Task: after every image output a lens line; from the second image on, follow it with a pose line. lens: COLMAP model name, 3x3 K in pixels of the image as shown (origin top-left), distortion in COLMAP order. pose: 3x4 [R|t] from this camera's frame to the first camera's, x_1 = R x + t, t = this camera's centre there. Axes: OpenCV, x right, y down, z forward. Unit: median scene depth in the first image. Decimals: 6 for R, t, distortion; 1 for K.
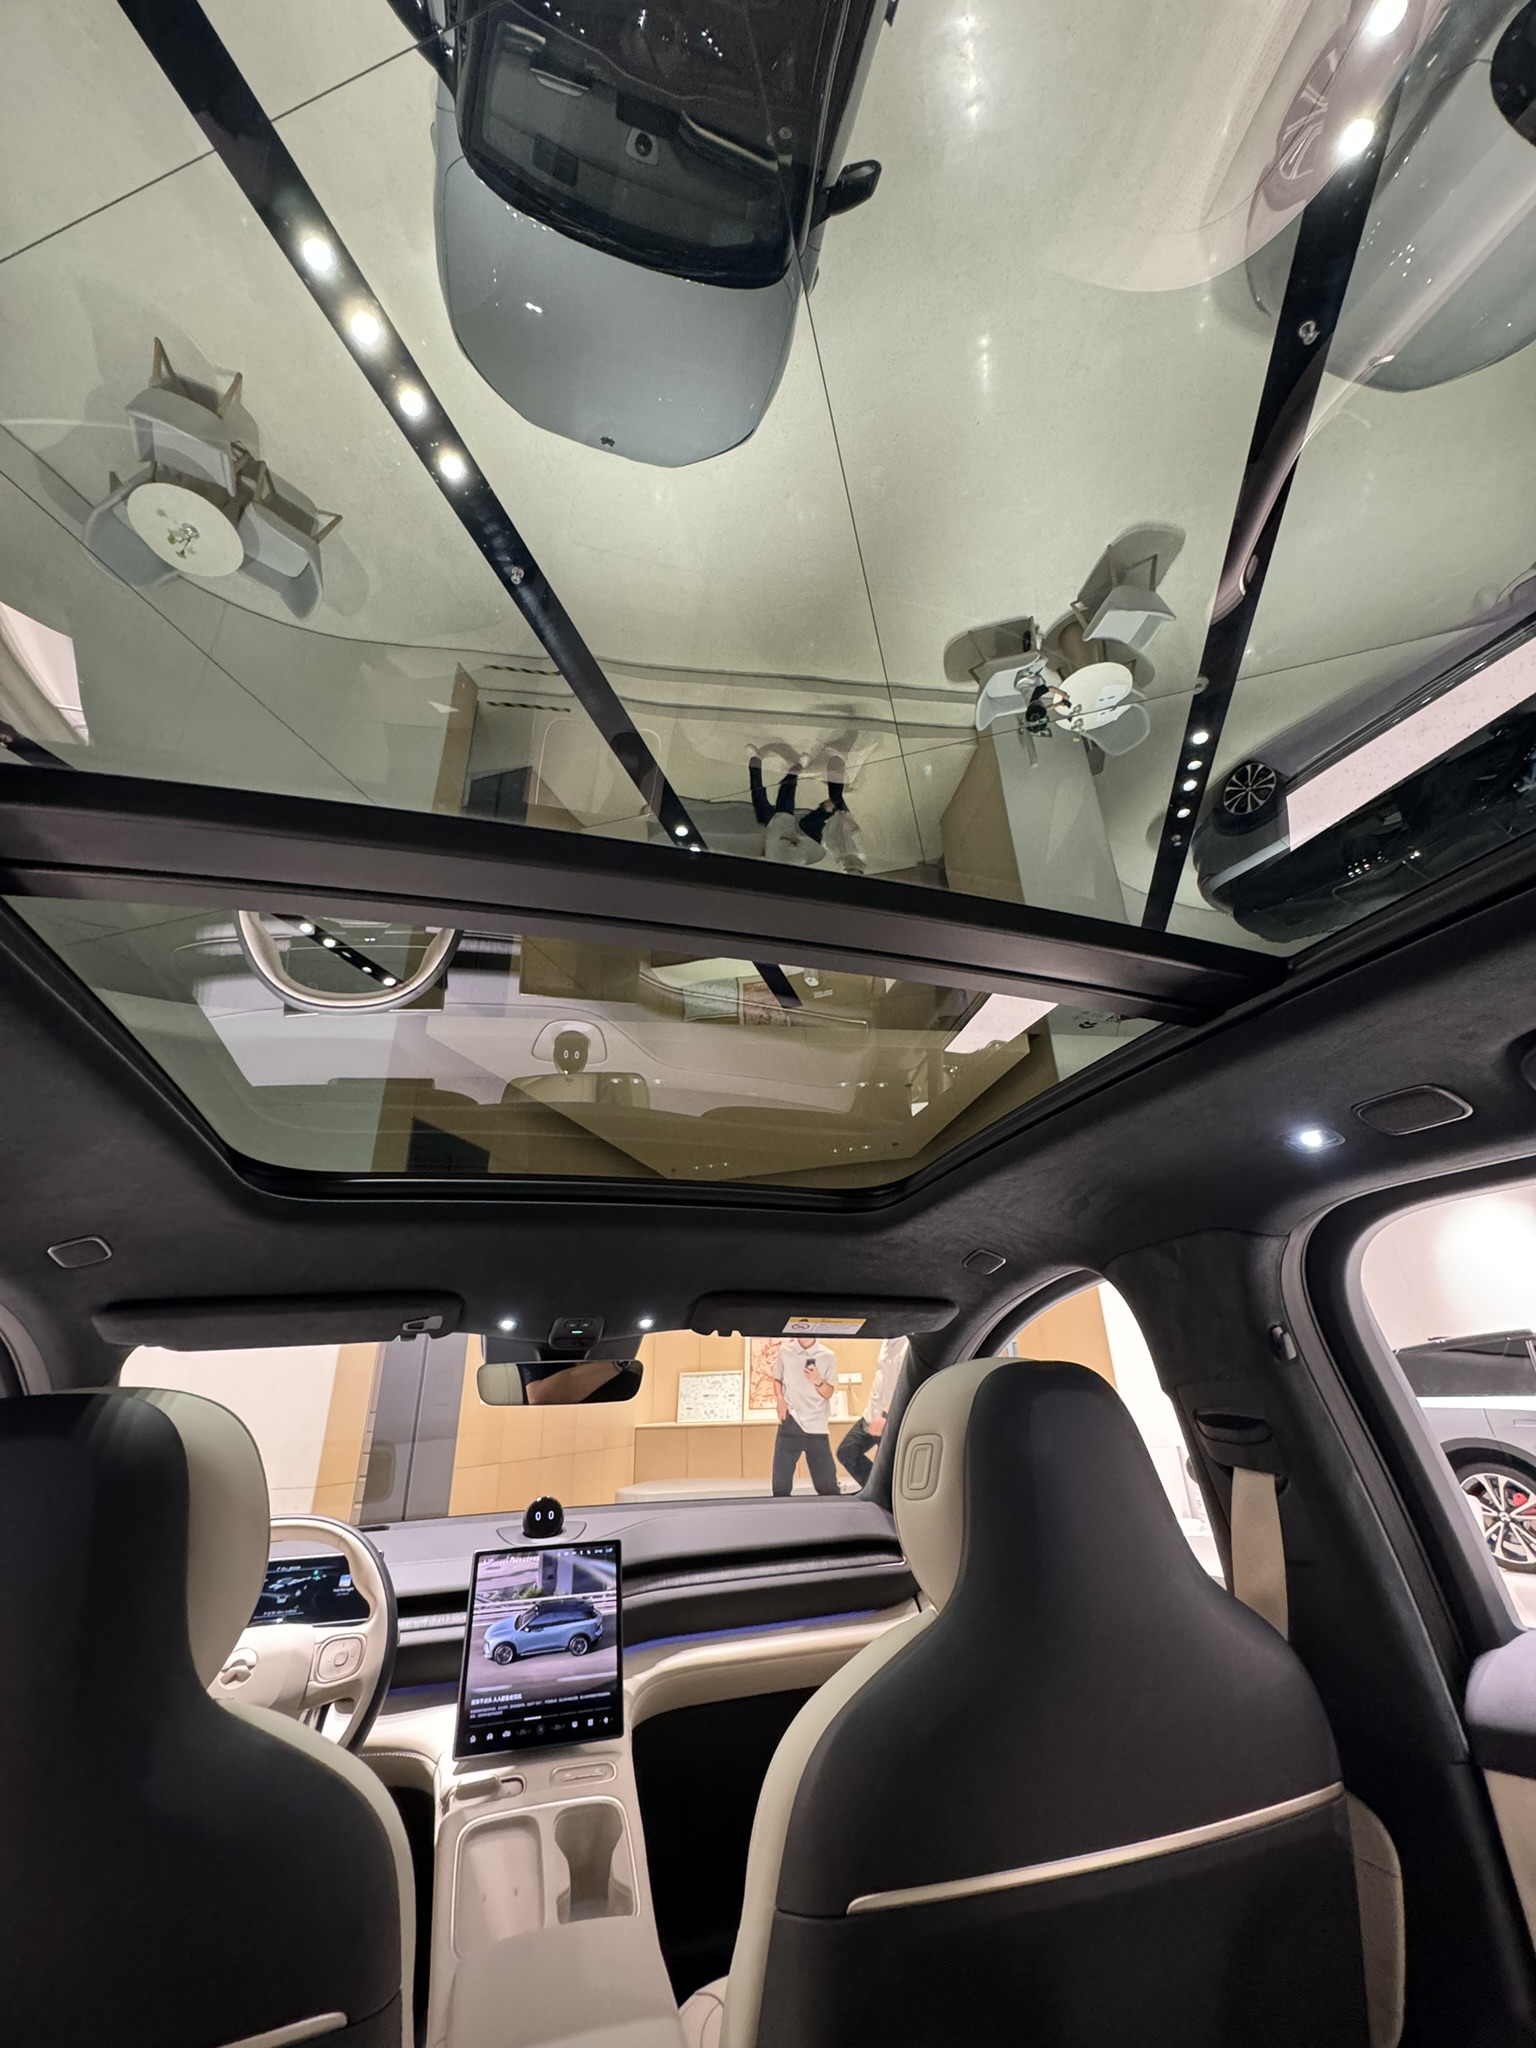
lens RADIAL K [[818.9, 0, 768.0], [0, 818.9, 1024.0], [0, 0, 1]] dist [0.001083, -0.000467]
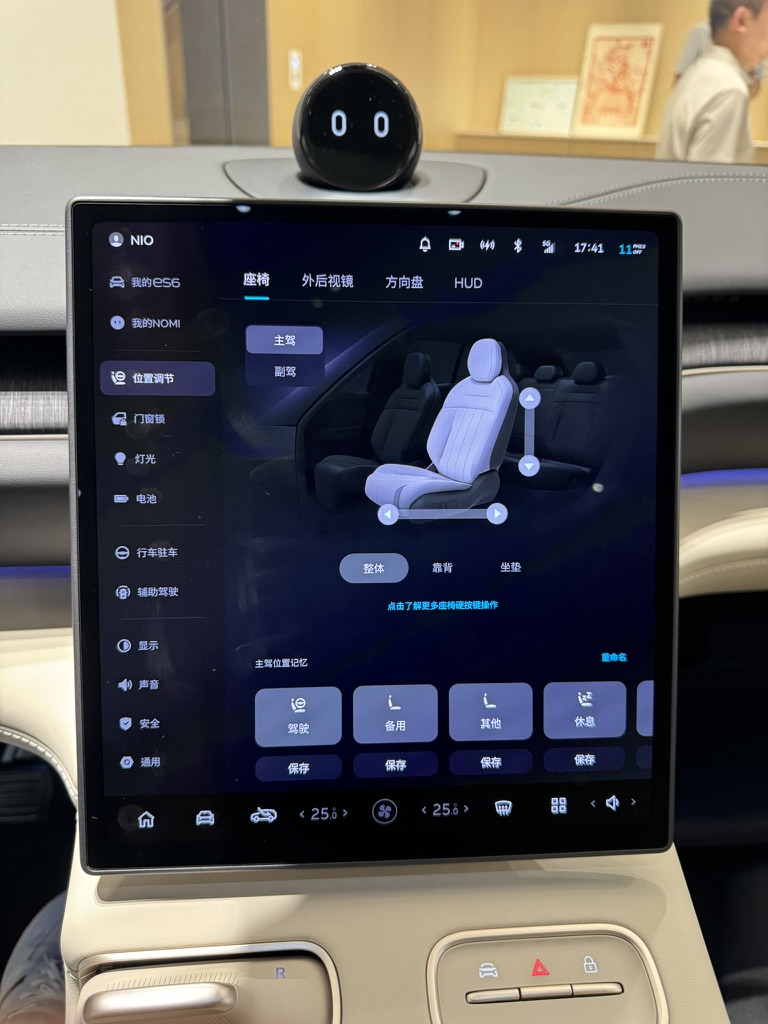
lens RADIAL K [[747.0, 0, 384.0], [0, 747.0, 512.0], [0, 0, 1]] dist [-0.004418, -0.037022]
pose [[0.974901, 0.152441, -0.162264, -0.242803], [0.033946, 0.618523, 0.785033, 0.580584], [0.220035, -0.770838, 0.597824, 0.893506]]
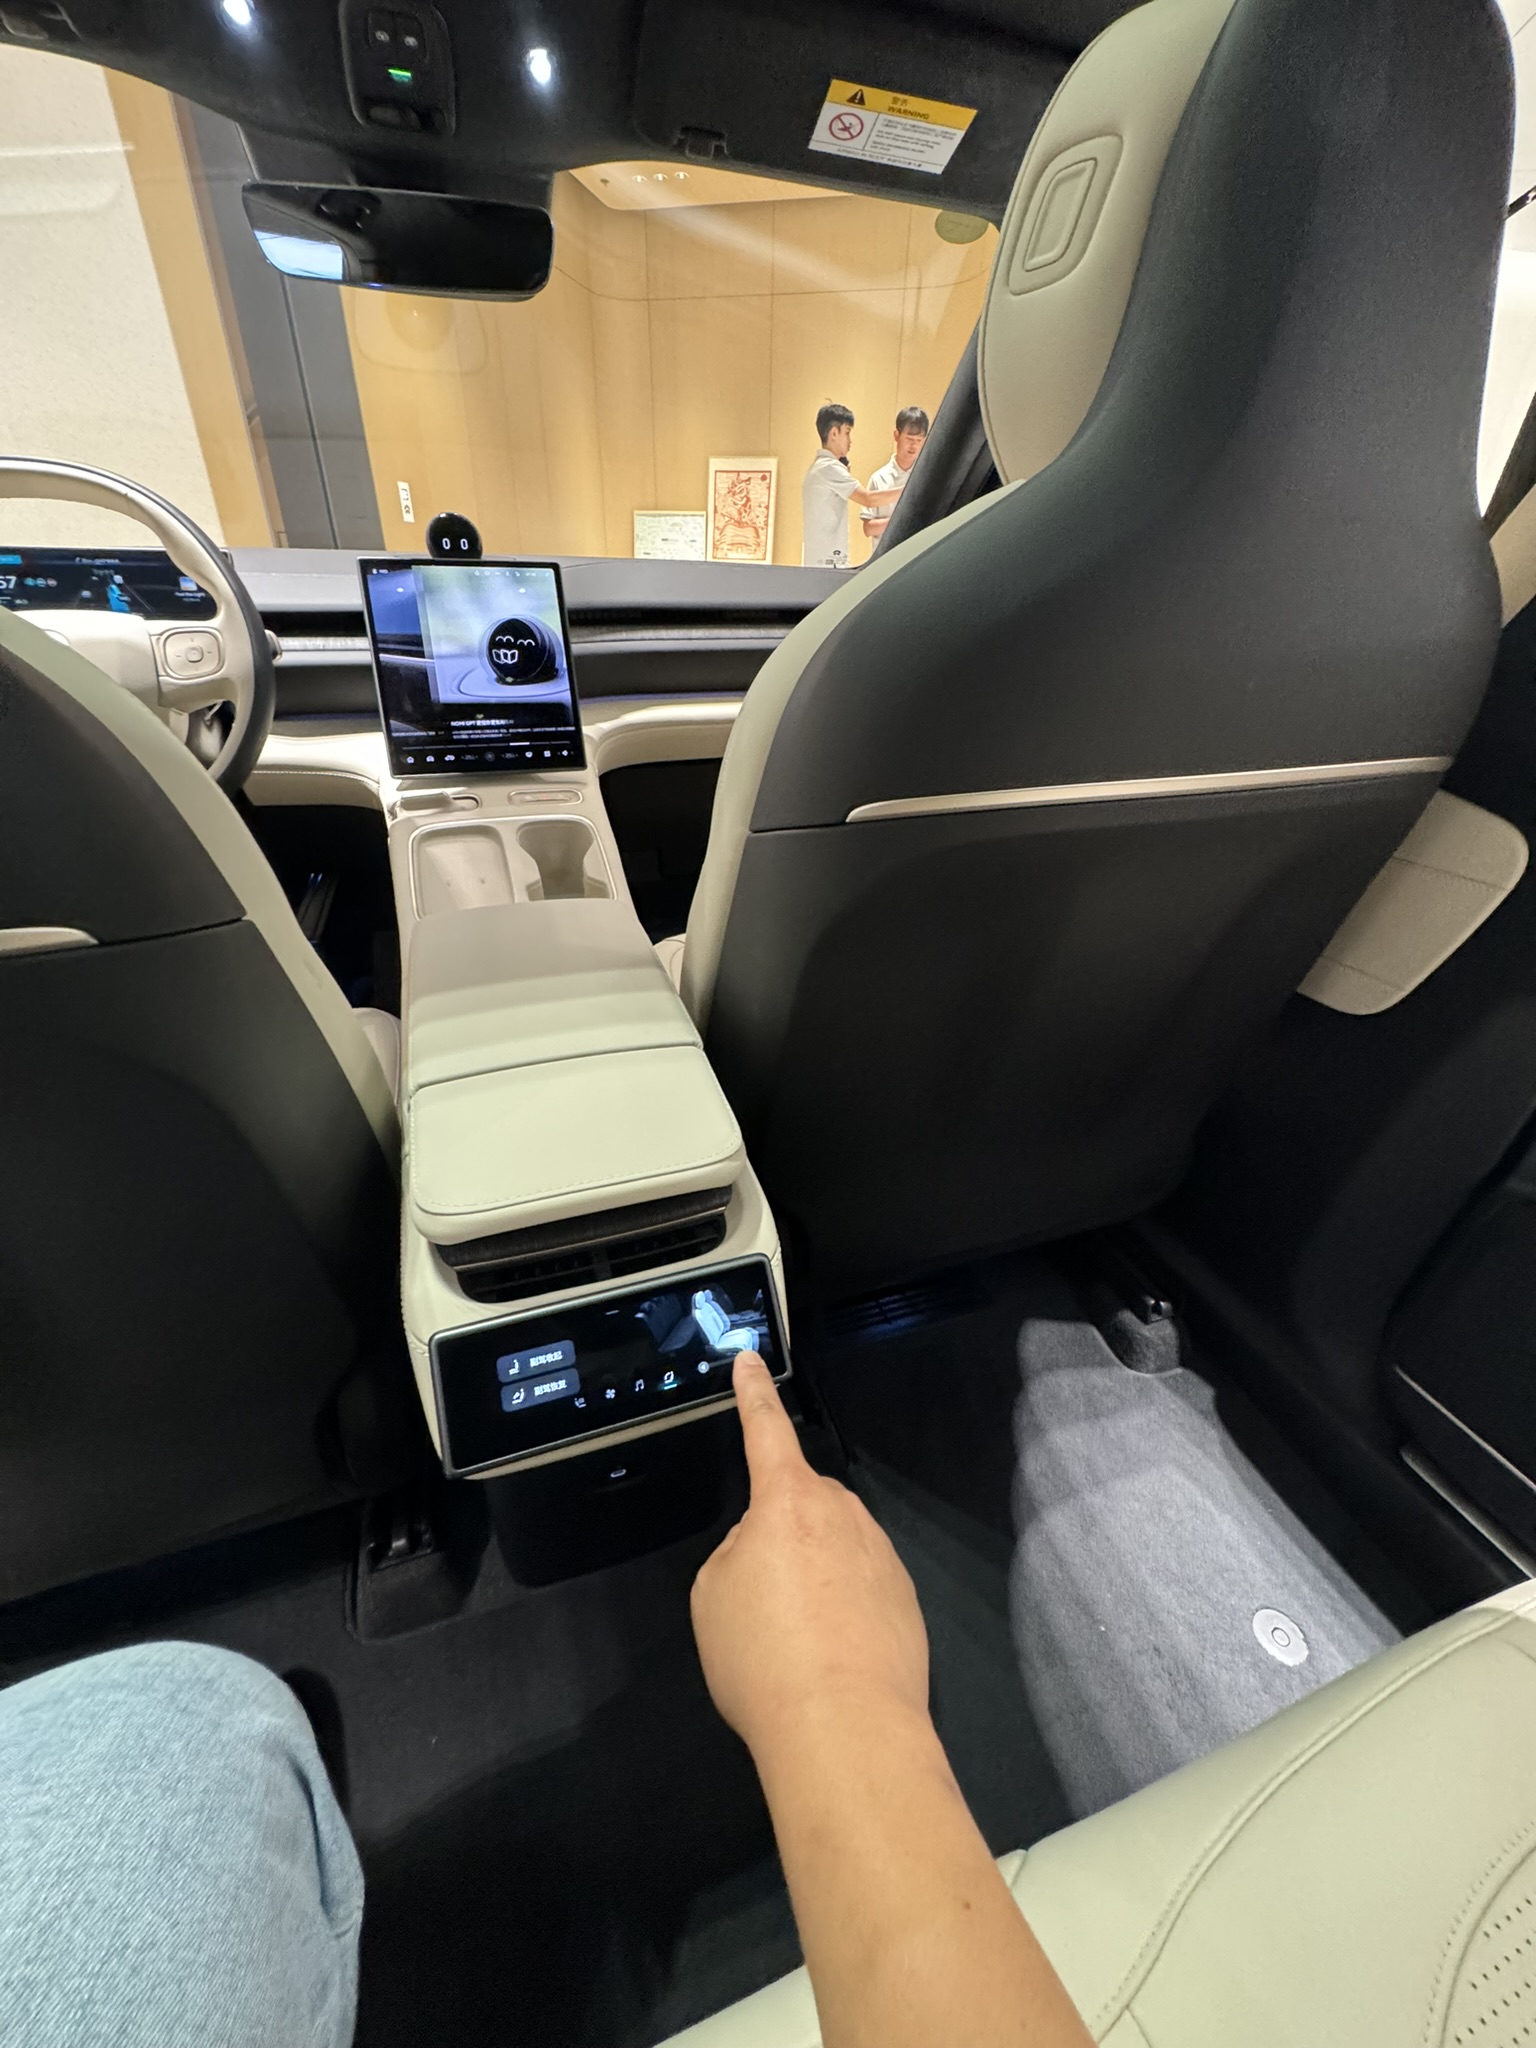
lens RADIAL K [[818.9, 0, 768.0], [0, 818.9, 1024.0], [0, 0, 1]] dist [0.001083, -0.000467]
pose [[0.997698, 0.026779, 0.062299, -0.029085], [-0.065953, 0.596760, 0.799704, 0.305871], [-0.015762, -0.801972, 0.597153, 0.241731]]
